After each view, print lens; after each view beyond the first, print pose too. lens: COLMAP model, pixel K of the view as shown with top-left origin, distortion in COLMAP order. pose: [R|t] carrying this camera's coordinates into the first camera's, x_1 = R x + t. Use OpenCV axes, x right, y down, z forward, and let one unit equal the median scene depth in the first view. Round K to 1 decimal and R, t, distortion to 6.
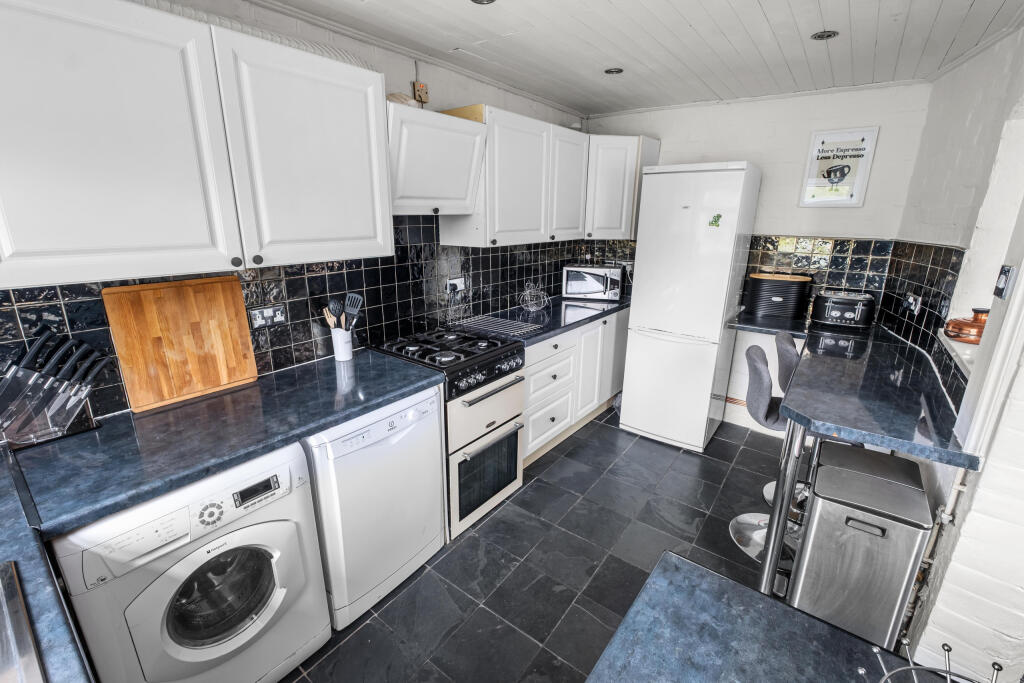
lens RADIAL K [[444.9, 0, 510.2], [0, 444.9, 340.8], [0, 0, 1]] dist [0.001243, 0.000113]
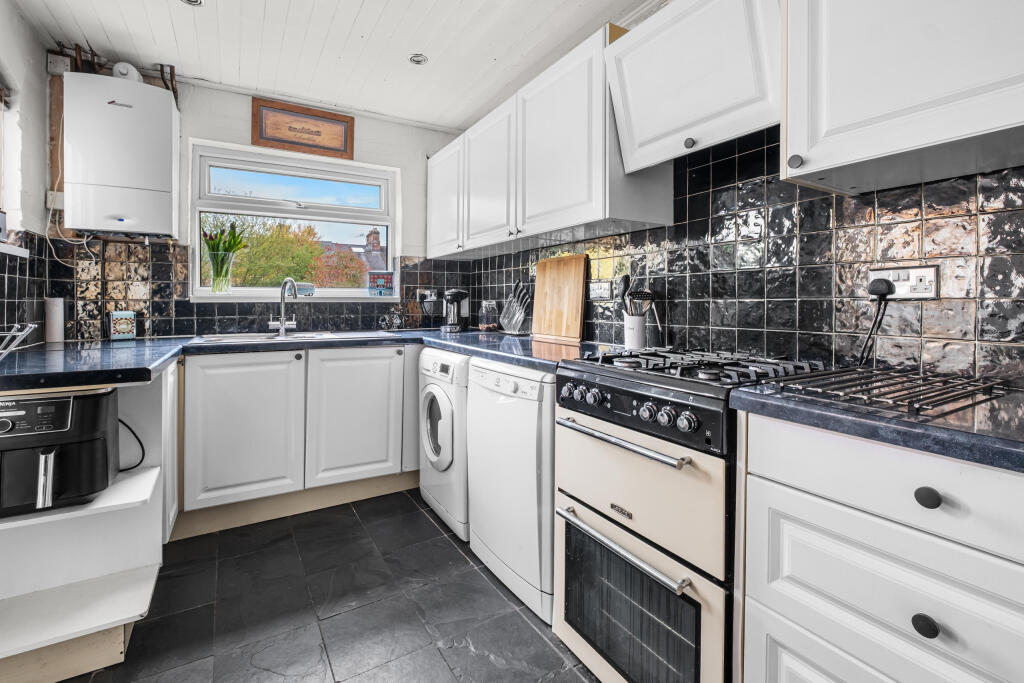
lens RADIAL K [[444.9, 0, 492.7], [0, 444.9, 302.7], [0, 0, 1]] dist [0.001243, 0.000113]
pose [[-0.388025, -0.008113, -0.921613, 0.539207], [-0.263451, 0.959215, 0.102476, -0.064455], [0.883193, 0.282563, -0.374337, 1.082190]]
